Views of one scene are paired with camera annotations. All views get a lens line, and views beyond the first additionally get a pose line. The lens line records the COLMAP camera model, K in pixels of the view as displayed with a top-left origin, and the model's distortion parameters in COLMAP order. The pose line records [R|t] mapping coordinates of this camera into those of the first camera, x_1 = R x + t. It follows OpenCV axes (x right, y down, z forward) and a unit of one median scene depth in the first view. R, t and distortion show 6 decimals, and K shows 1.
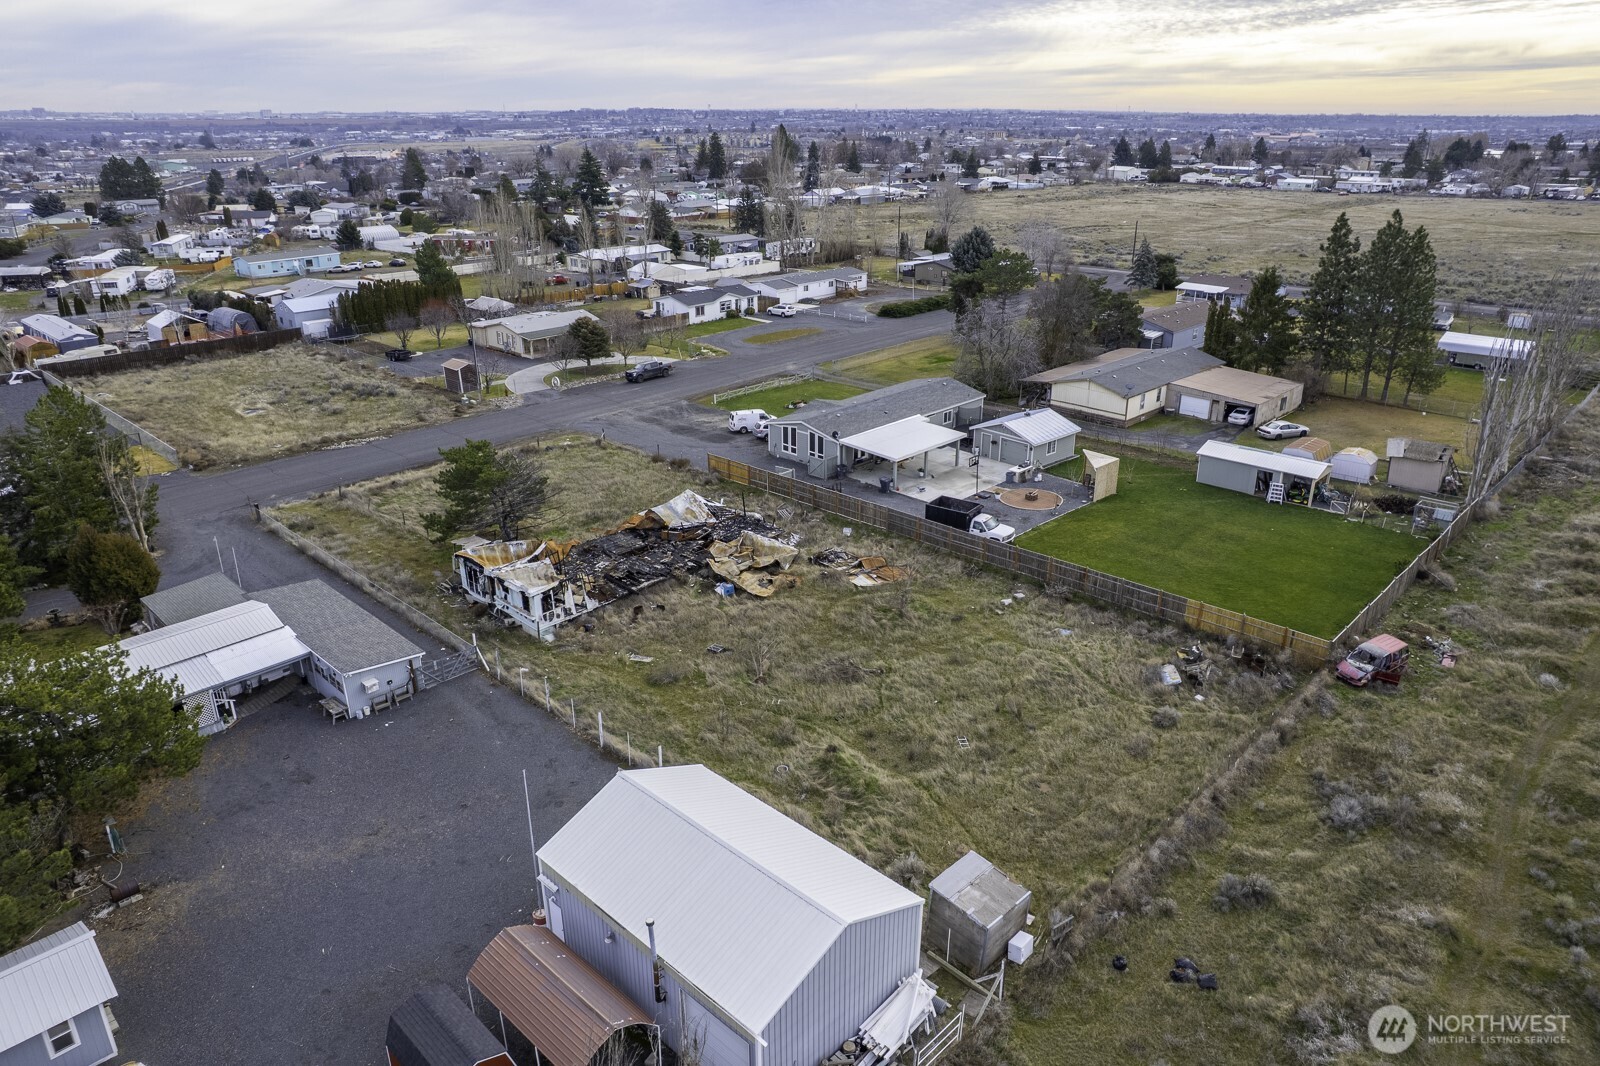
lens RADIAL K [[1057.8, 0, 800.0], [0, 1057.8, 533.0], [0, 0, 1]] dist [-0.069868, 0.060058]
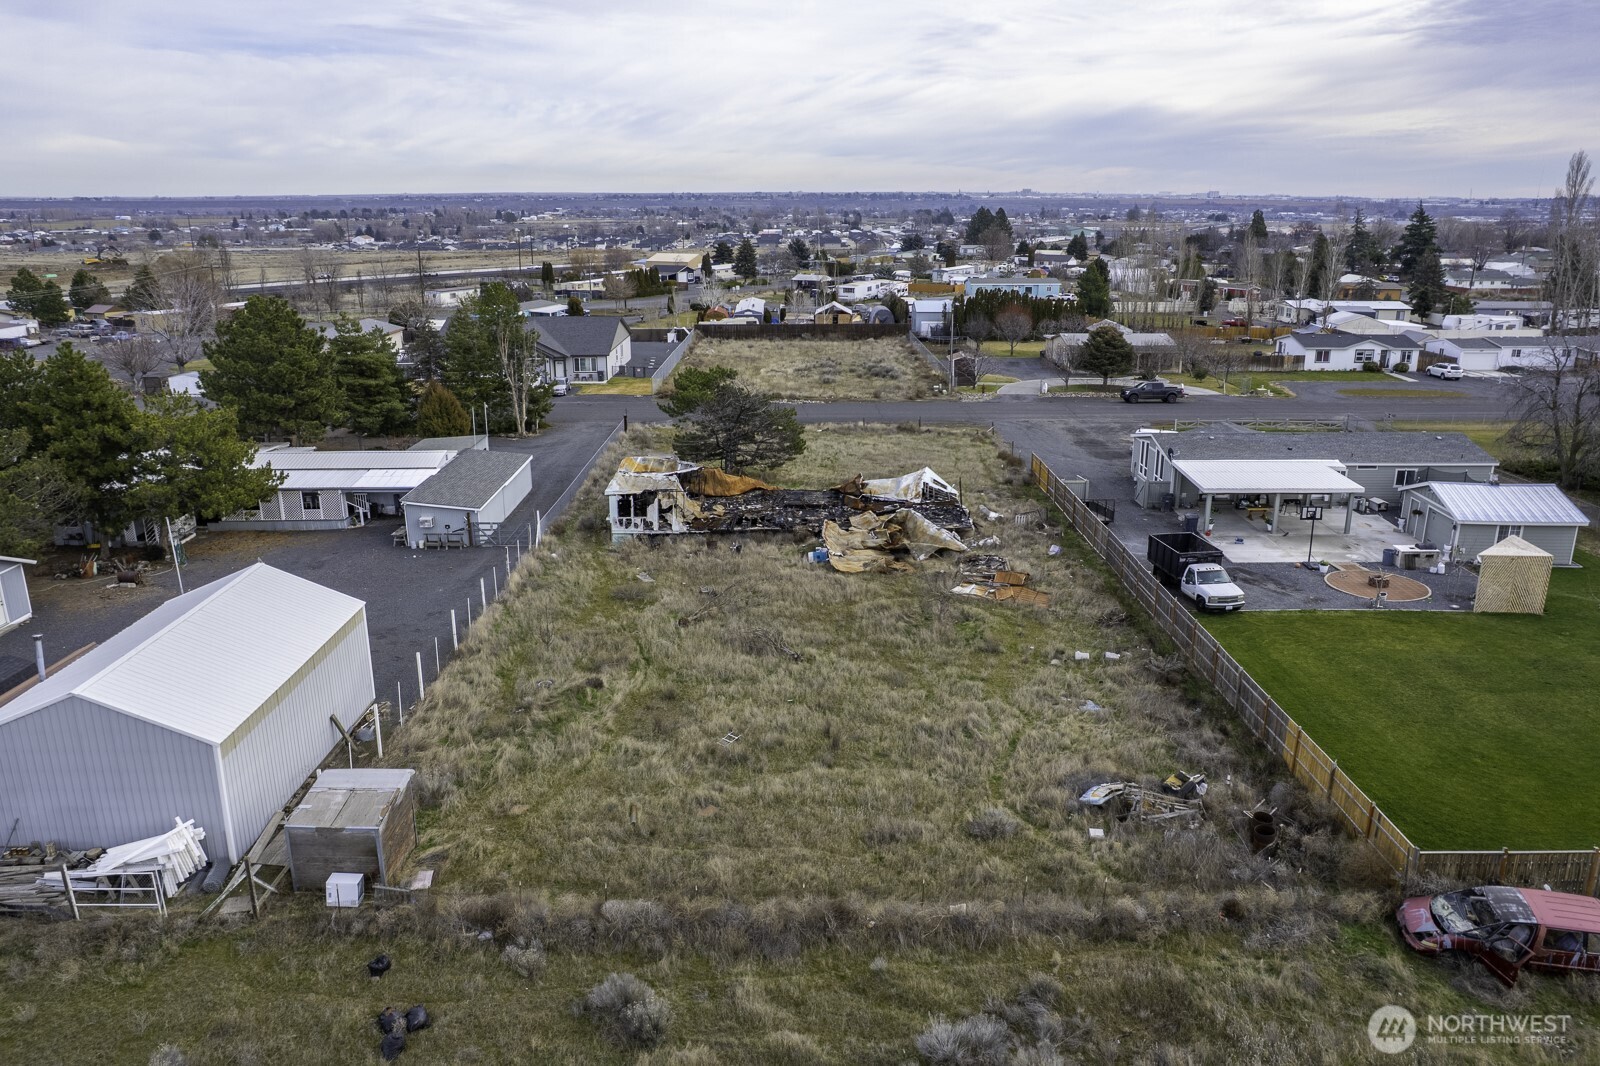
lens RADIAL K [[1112.9, 0, 800.0], [0, 1112.9, 533.0], [0, 0, 1]] dist [-0.073658, 0.068504]
pose [[0.699572, 0.209148, -0.683269, 0.389864], [-0.267955, 0.963213, 0.020490, 0.016624], [0.662419, 0.168751, 0.729879, 0.246518]]
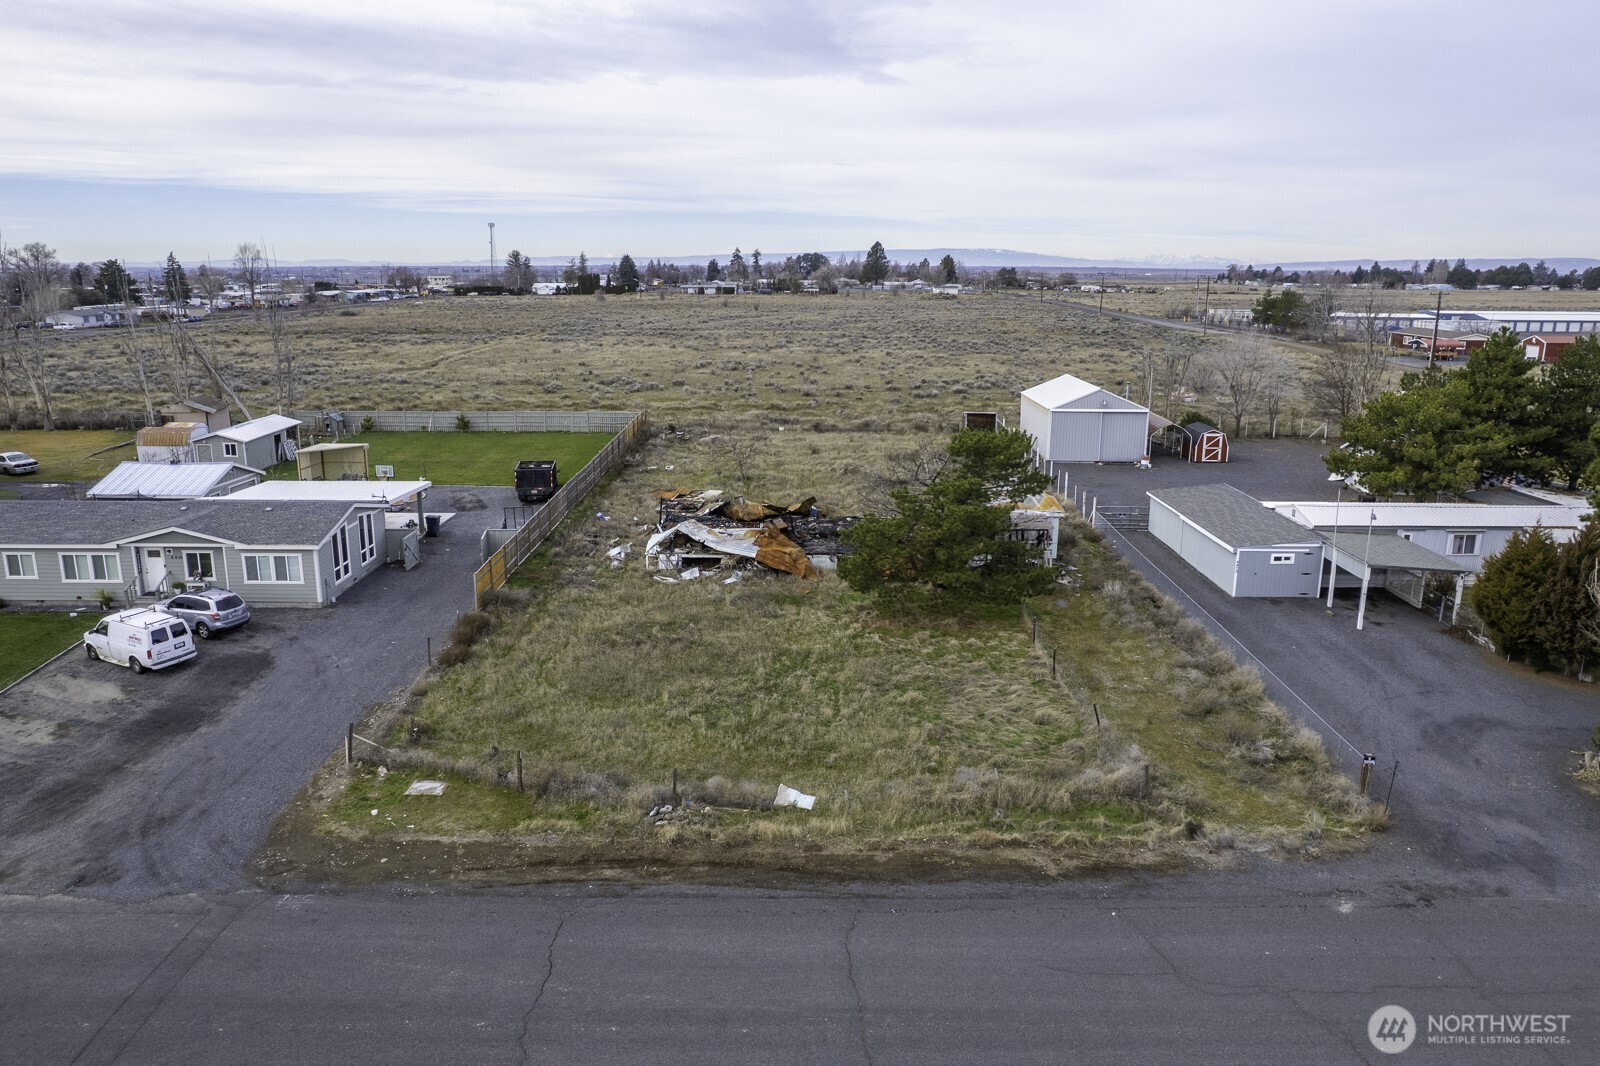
lens RADIAL K [[1112.9, 0, 800.0], [0, 1112.9, 533.0], [0, 0, 1]] dist [-0.073658, 0.068504]
pose [[-0.690127, -0.168571, 0.703782, -0.569100], [0.269603, 0.842602, 0.466194, -0.299810], [-0.671595, 0.511475, -0.536054, 1.157190]]
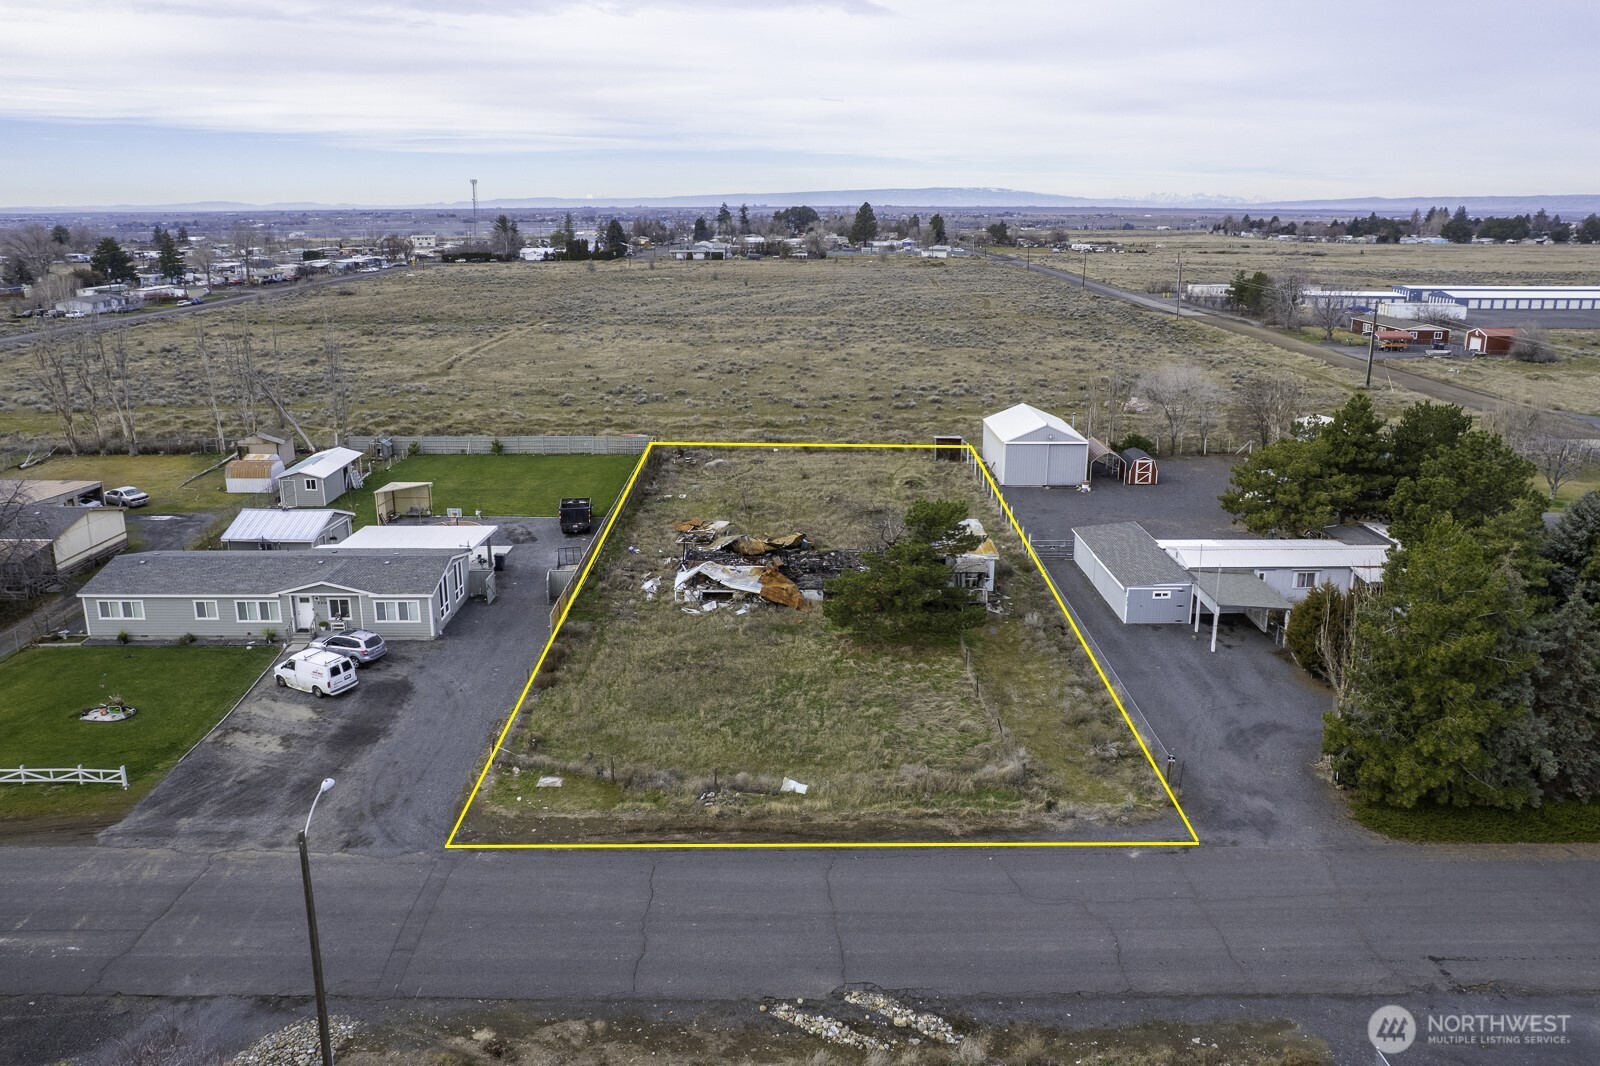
lens RADIAL K [[1147.3, 0, 800.0], [0, 1147.3, 533.0], [0, 0, 1]] dist [-0.064433, 0.047411]
pose [[-0.697625, -0.194007, 0.689697, -0.698394], [0.270751, 0.819870, 0.504487, -0.448741], [-0.663335, 0.538678, -0.519434, 1.234675]]
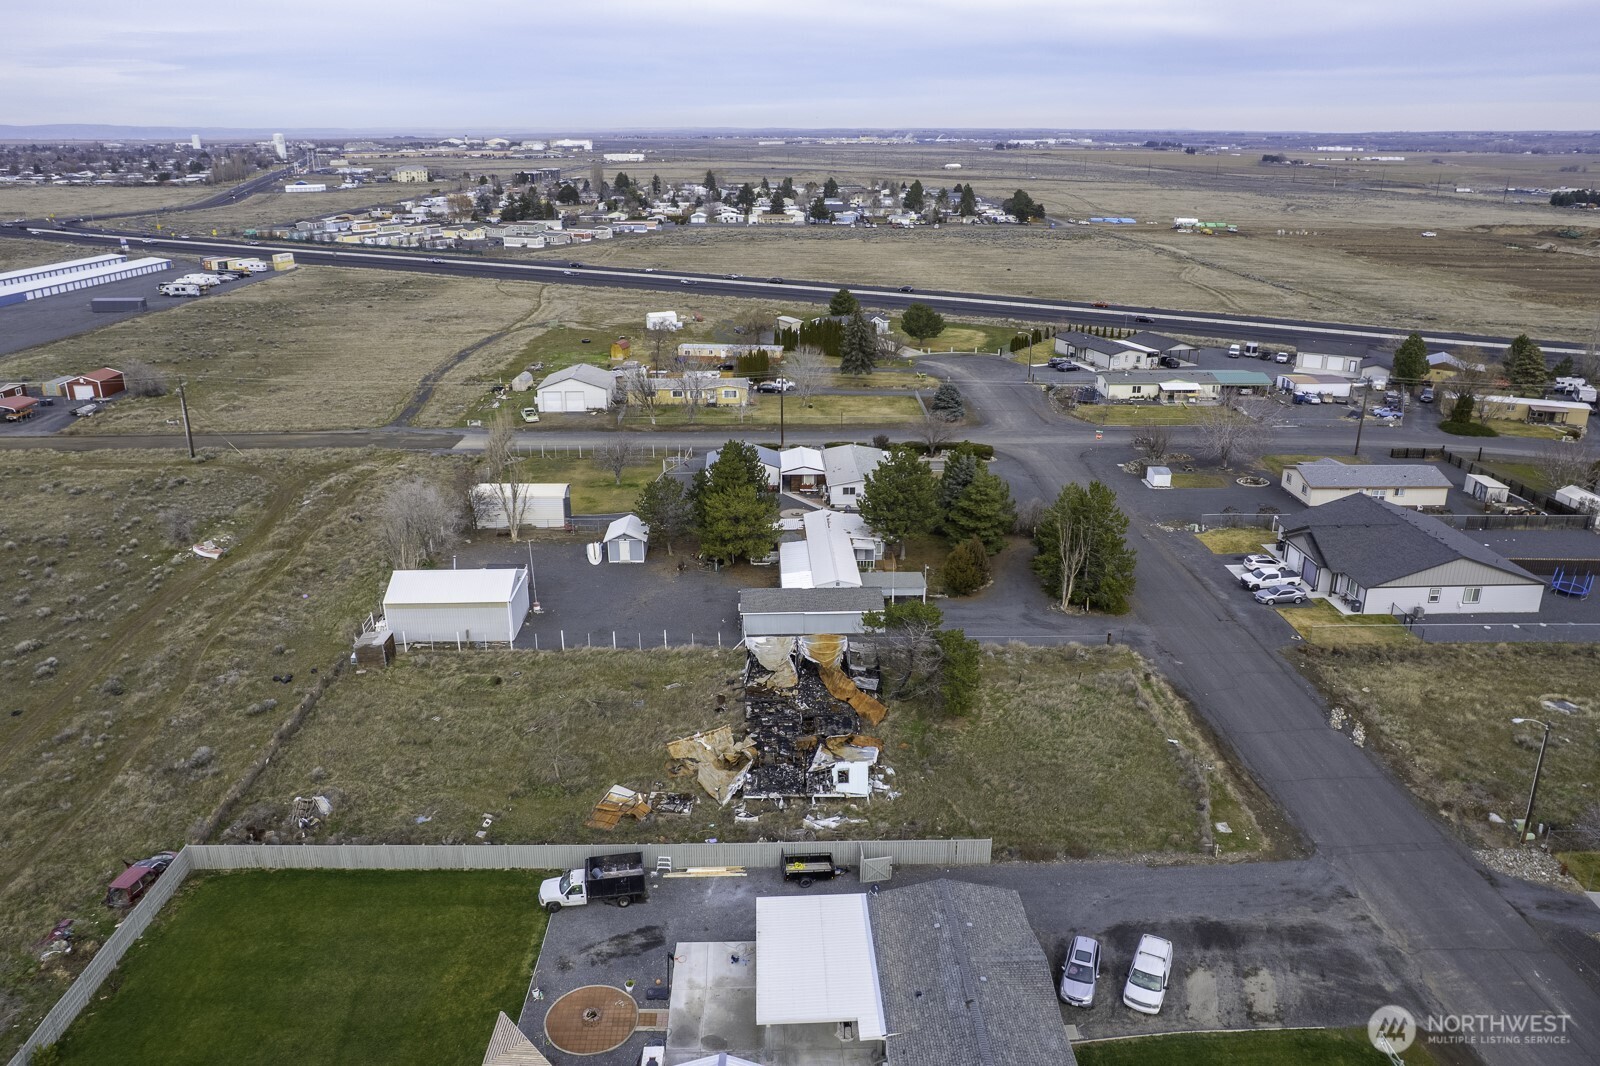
lens RADIAL K [[1112.9, 0, 800.0], [0, 1112.9, 533.0], [0, 0, 1]] dist [-0.073658, 0.068504]
pose [[-0.692947, 0.250180, -0.676191, 0.481232], [-0.266530, 0.782542, 0.562663, -0.644343], [0.669916, 0.570120, -0.475580, 1.141799]]
